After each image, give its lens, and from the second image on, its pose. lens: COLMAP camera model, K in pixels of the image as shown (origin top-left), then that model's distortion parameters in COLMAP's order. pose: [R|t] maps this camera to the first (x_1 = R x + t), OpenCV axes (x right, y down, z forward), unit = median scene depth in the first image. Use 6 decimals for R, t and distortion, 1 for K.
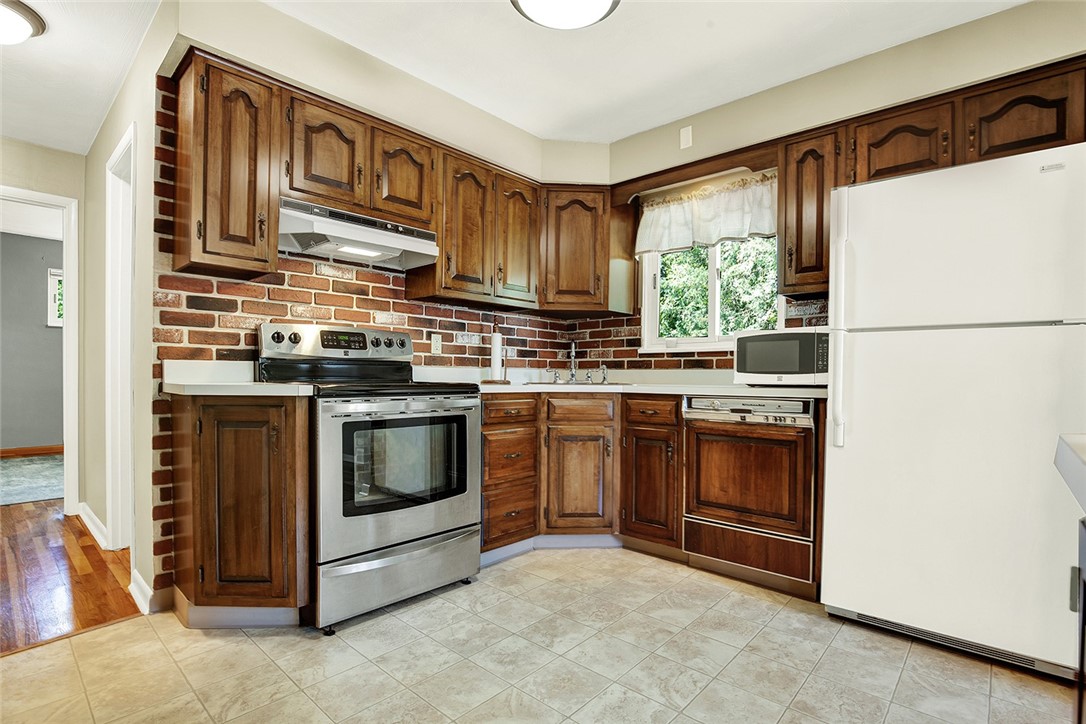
lens RADIAL K [[512.2, 0, 547.6], [0, 512.2, 372.7], [0, 0, 1]] dist [-0.021937, -0.000041]
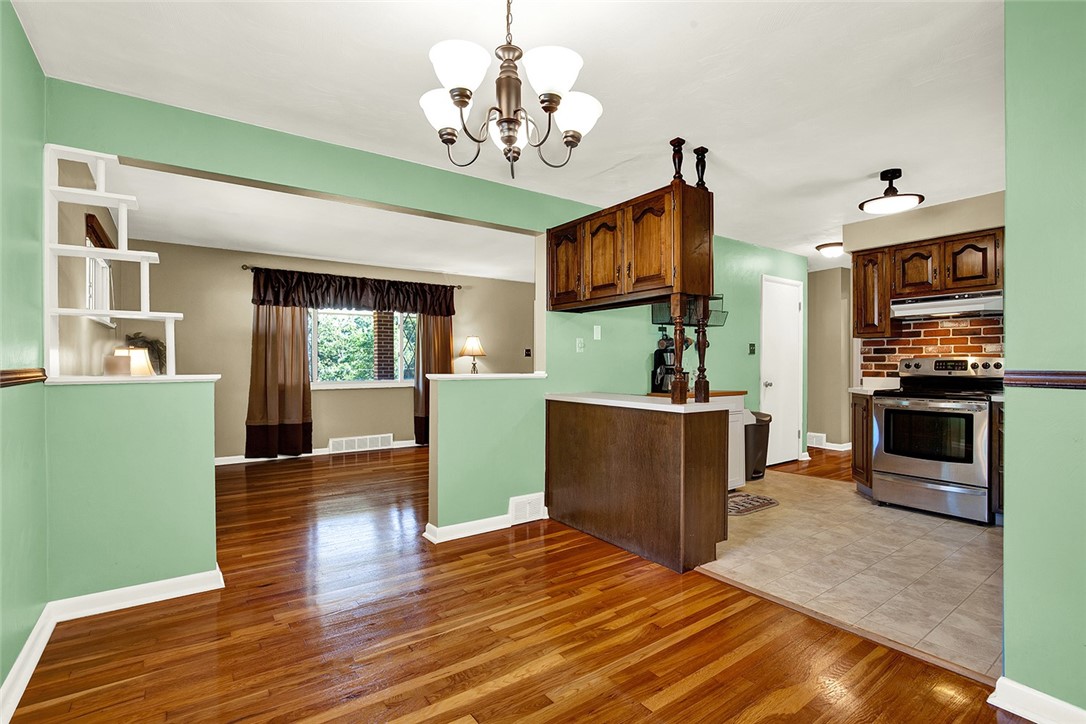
lens RADIAL K [[512.2, 0, 547.6], [0, 512.2, 372.7], [0, 0, 1]] dist [-0.021937, -0.000041]
pose [[-0.212622, 0.008738, -0.977095, 1.644757], [-0.000742, 0.999958, 0.009104, -0.058278], [0.977134, 0.002660, -0.212607, 0.060023]]
